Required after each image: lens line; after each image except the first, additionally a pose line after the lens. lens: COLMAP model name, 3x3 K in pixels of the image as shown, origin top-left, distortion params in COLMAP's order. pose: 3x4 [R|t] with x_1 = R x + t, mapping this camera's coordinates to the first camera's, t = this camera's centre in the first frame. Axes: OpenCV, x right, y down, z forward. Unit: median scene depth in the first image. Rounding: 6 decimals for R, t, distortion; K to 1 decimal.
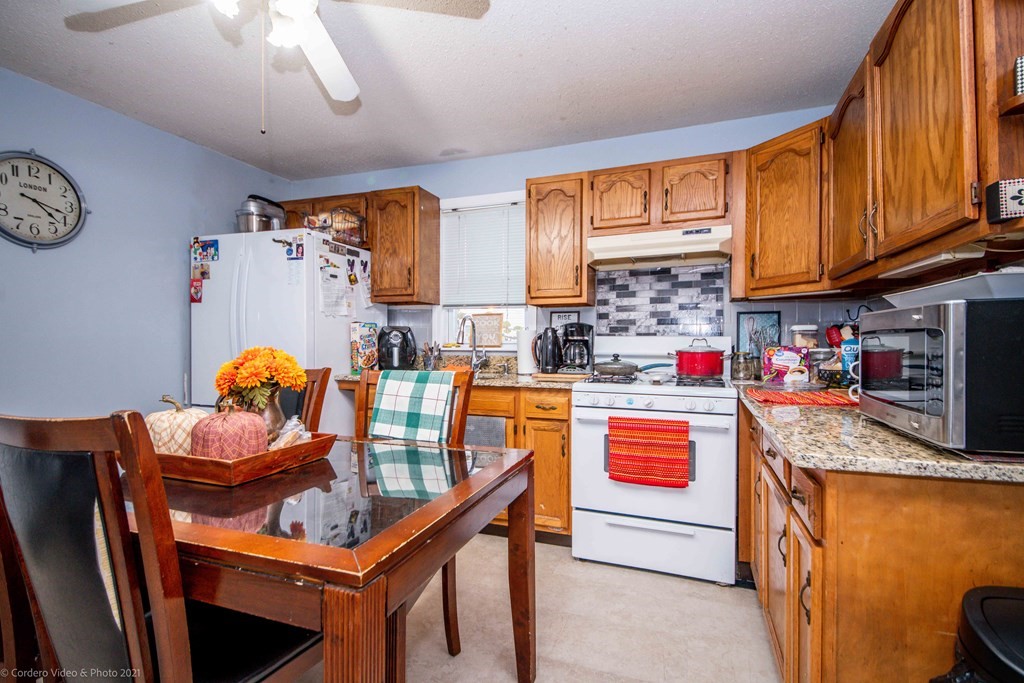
lens RADIAL K [[425.9, 0, 550.5], [0, 425.9, 341.2], [0, 0, 1]] dist [0.021364, -0.028751]
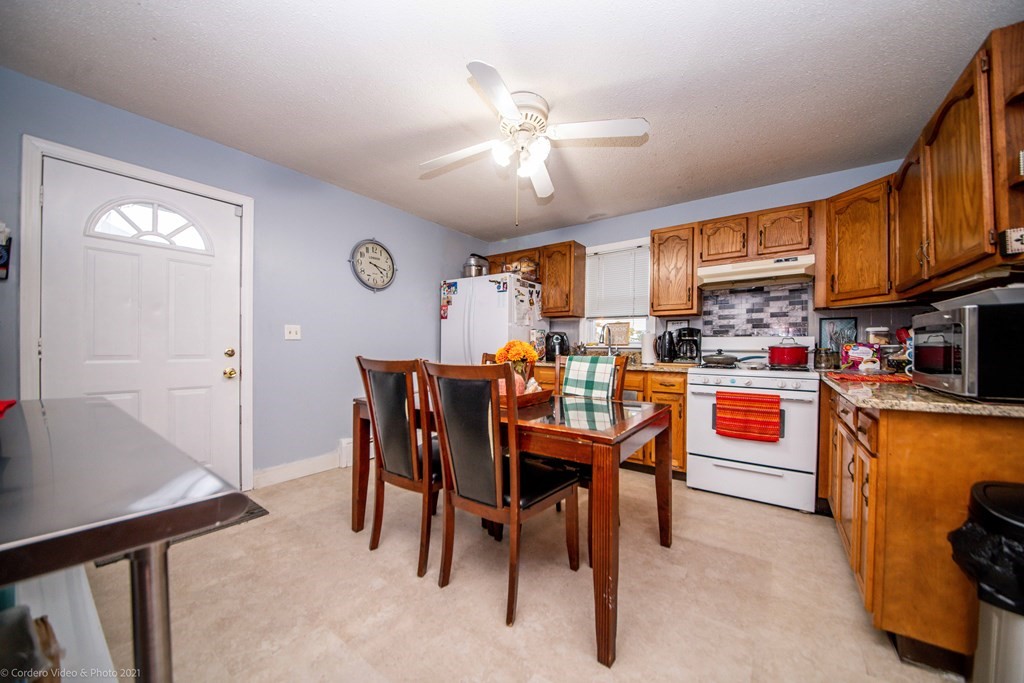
lens RADIAL K [[359.7, 0, 506.9], [0, 359.7, 350.5], [0, 0, 1]] dist [-0.038556, -0.000117]
pose [[0.949066, 0.006832, -0.315004, -0.164340], [-0.006544, 0.999977, 0.001970, 0.041582], [0.315010, 0.000192, 0.949088, -0.379785]]
